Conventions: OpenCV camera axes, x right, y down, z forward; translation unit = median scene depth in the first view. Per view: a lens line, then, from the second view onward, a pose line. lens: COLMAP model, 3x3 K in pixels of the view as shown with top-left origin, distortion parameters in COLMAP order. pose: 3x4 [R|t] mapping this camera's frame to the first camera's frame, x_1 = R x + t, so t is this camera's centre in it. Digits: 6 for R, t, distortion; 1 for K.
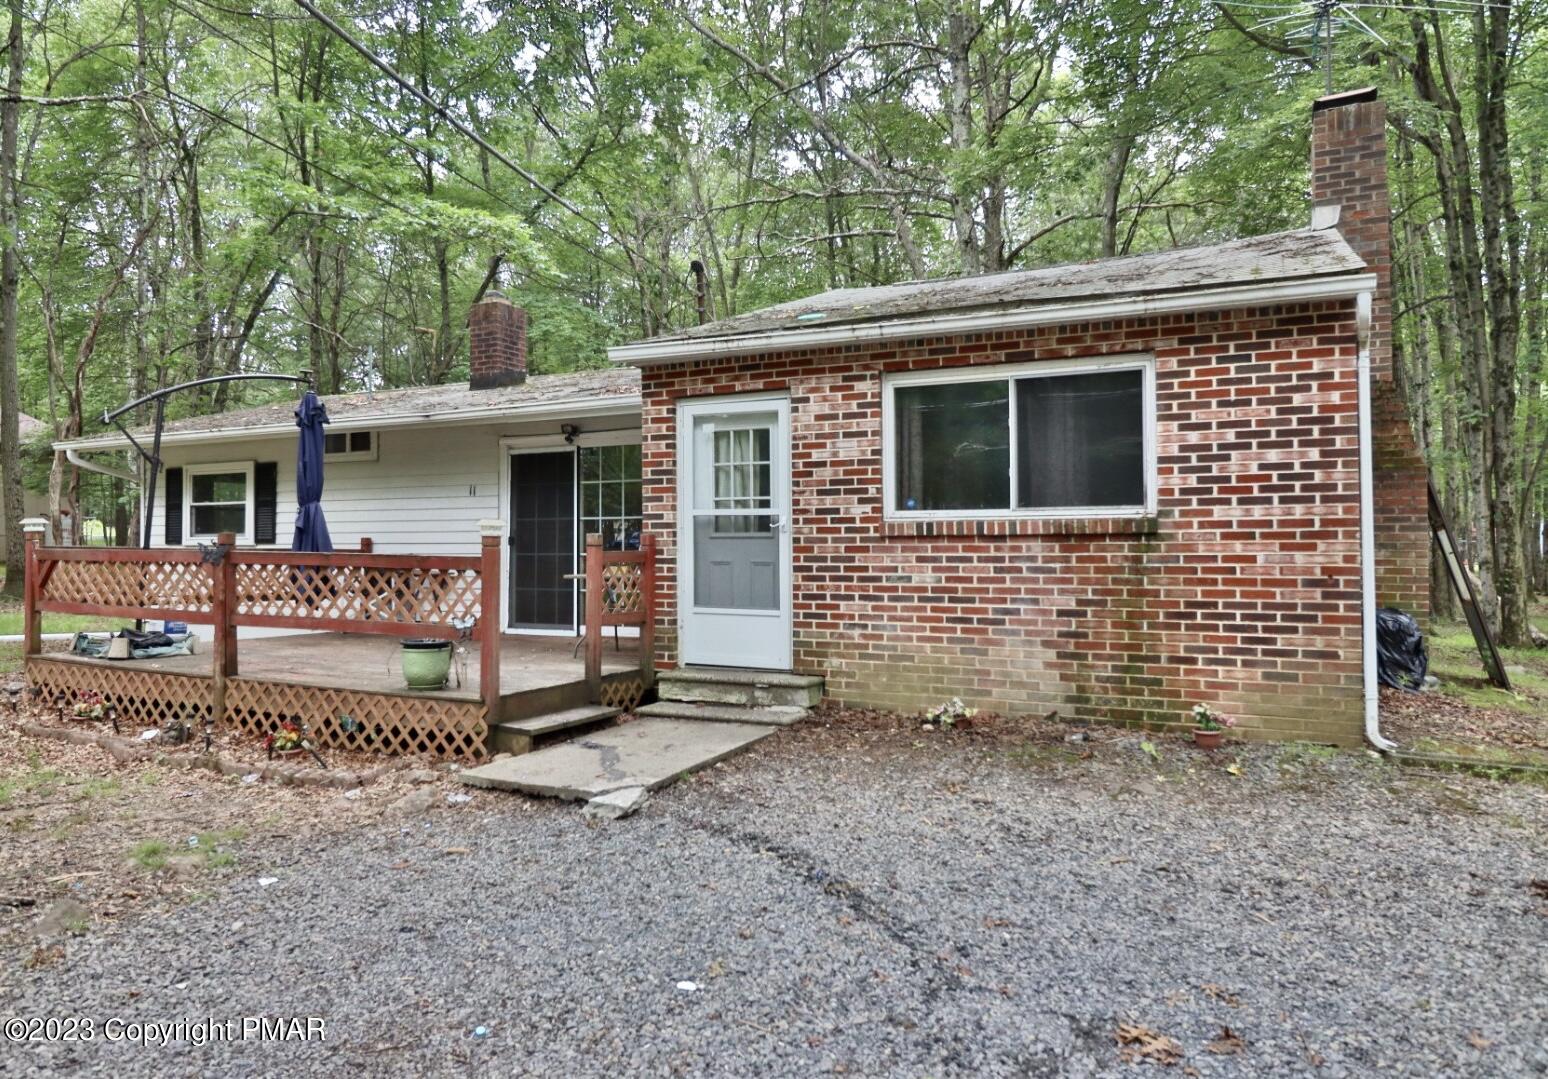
lens RADIAL K [[1052.7, 0, 770.1], [0, 1052.7, 533.1], [0, 0, 1]] dist [0.006702, -0.000572]
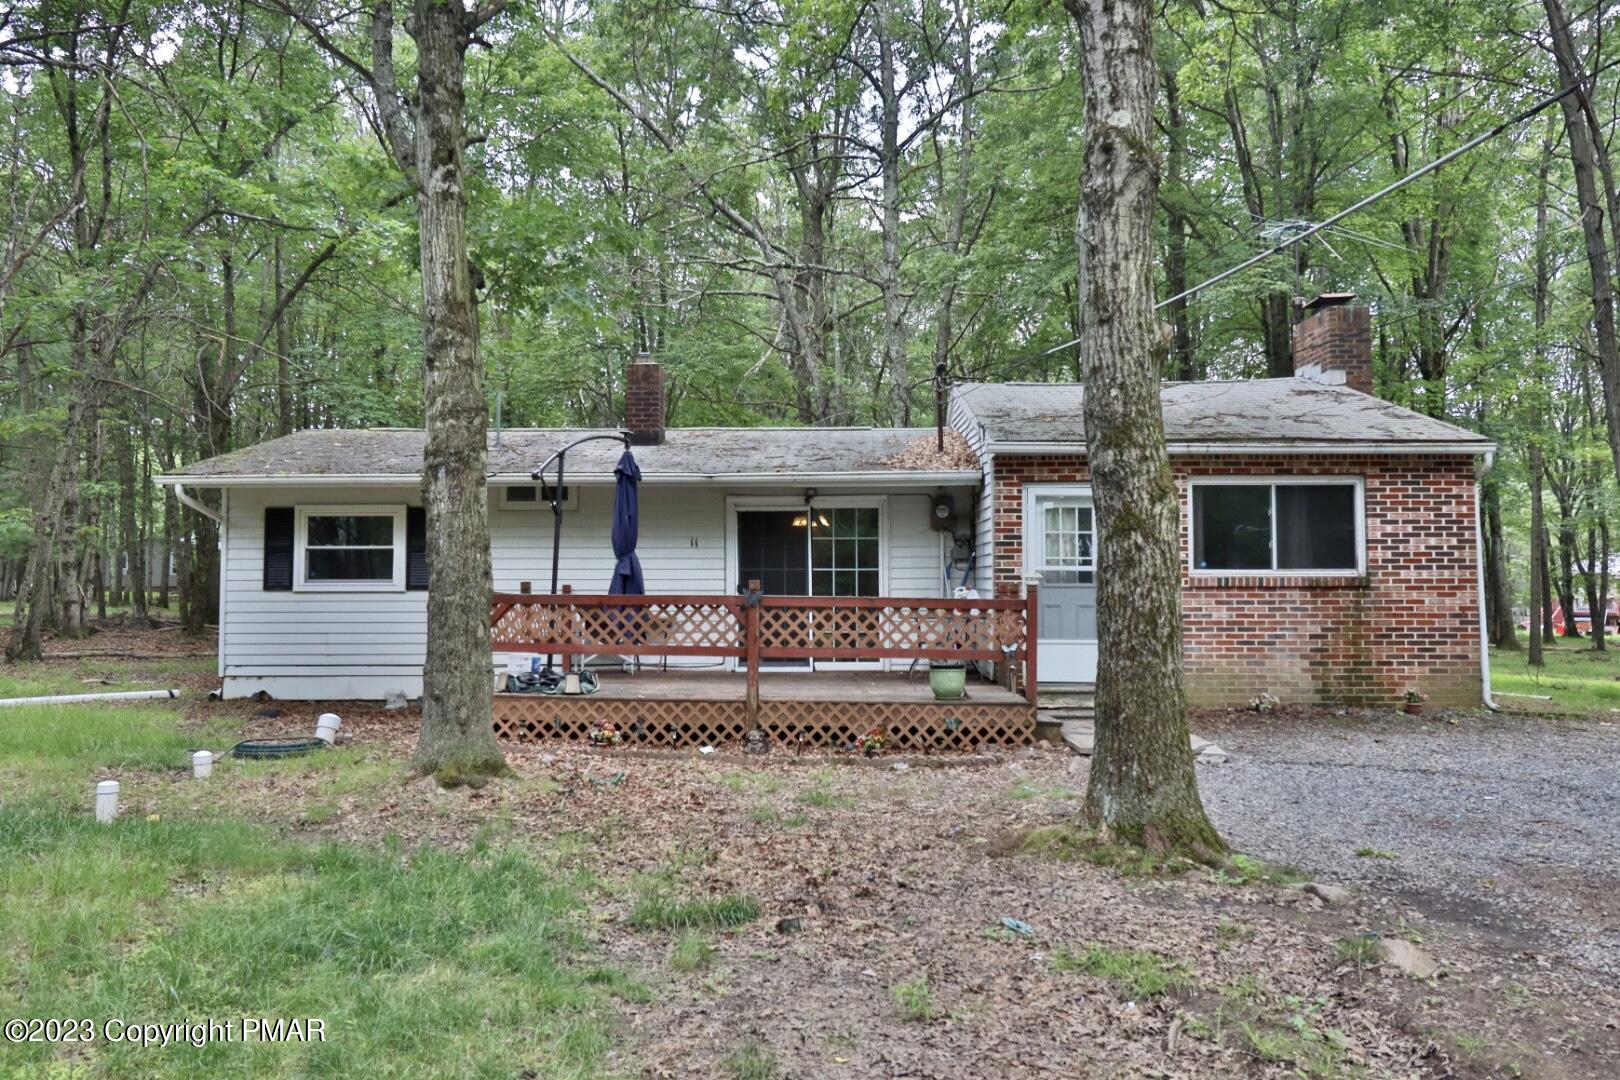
lens RADIAL K [[1206.0, 0, 807.7], [0, 1206.0, 537.6], [0, 0, 1]] dist [0.010483, -0.012510]
pose [[0.900910, 0.024754, 0.433299, -1.165873], [-0.007741, 0.999130, -0.040985, 0.008132], [-0.433936, 0.033569, 0.900318, -0.295327]]
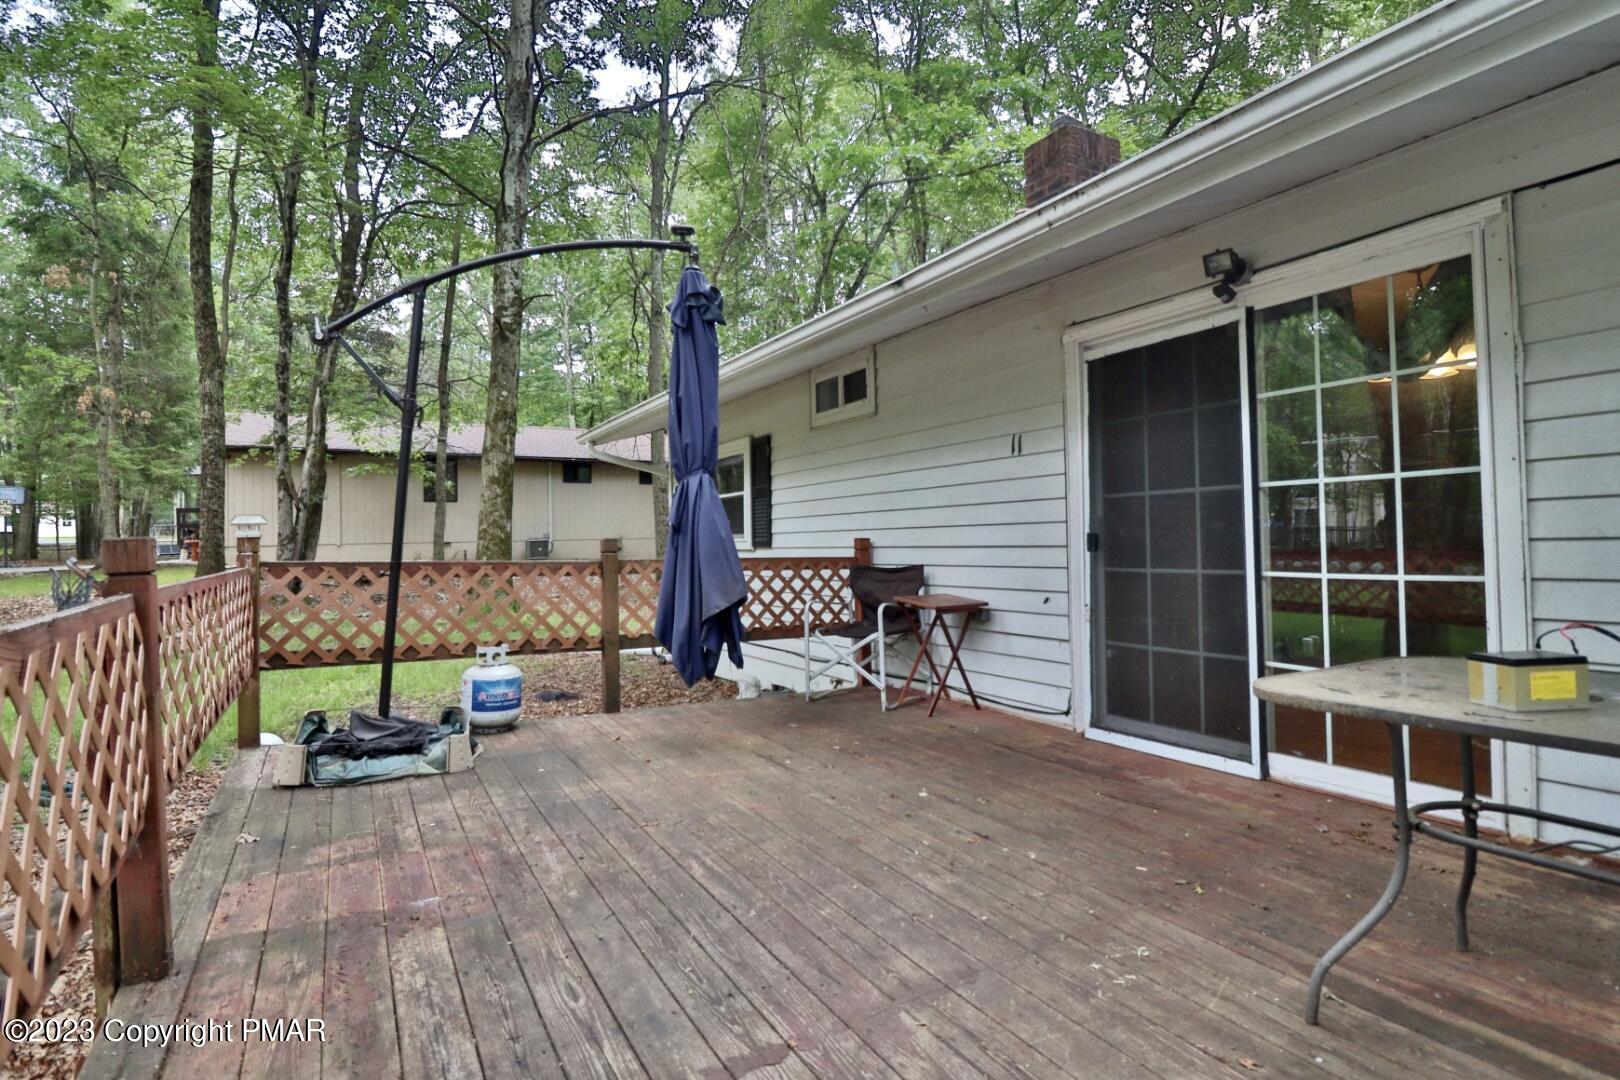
lens RADIAL K [[837.8, 0, 819.0], [0, 837.8, 512.2], [0, 0, 1]] dist [0.000182, -0.014007]
pose [[0.828490, -0.029839, -0.559209, -0.216507], [0.017687, 0.999476, -0.027127, 0.003643], [0.559725, 0.012583, 0.828583, 0.978290]]
